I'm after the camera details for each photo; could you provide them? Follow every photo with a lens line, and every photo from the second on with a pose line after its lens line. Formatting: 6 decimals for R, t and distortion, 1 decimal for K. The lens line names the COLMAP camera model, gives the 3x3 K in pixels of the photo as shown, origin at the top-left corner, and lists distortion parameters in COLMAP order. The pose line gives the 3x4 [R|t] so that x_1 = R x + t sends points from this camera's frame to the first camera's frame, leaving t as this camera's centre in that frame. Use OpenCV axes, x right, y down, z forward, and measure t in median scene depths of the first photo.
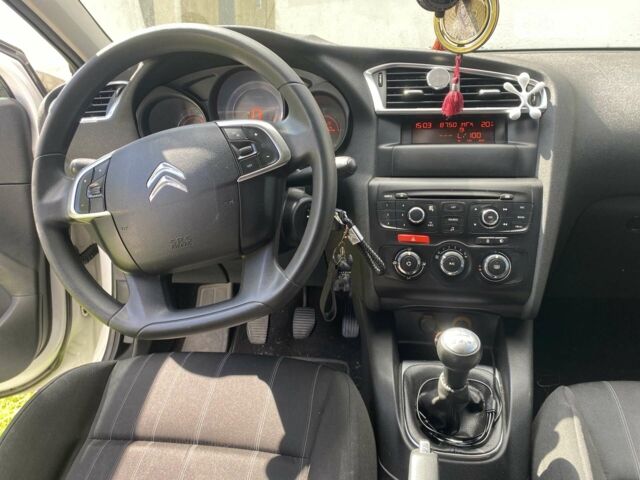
lens RADIAL K [[475.9, 0, 318.1], [0, 475.9, 239.8], [0, 0, 1]] dist [0.009257, 0.000327]
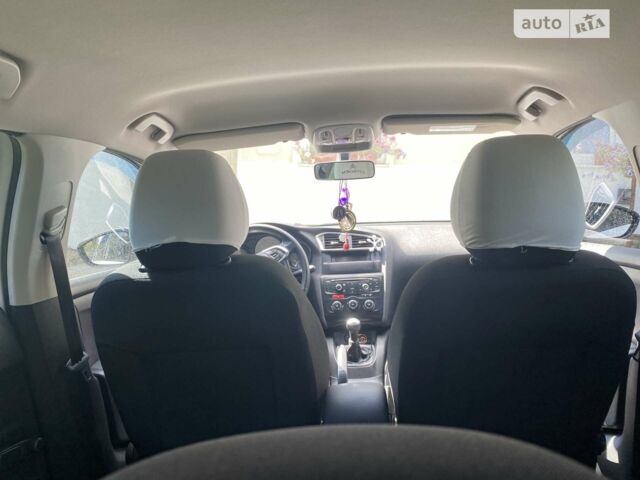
lens RADIAL K [[475.9, 0, 319.3], [0, 475.9, 239.9], [0, 0, 1]] dist [0.009257, 0.000327]
pose [[0.992113, -0.025918, 0.122635, -0.215378], [0.060097, 0.956958, -0.283938, 0.433802], [-0.109997, 0.289068, 0.950968, -1.560841]]
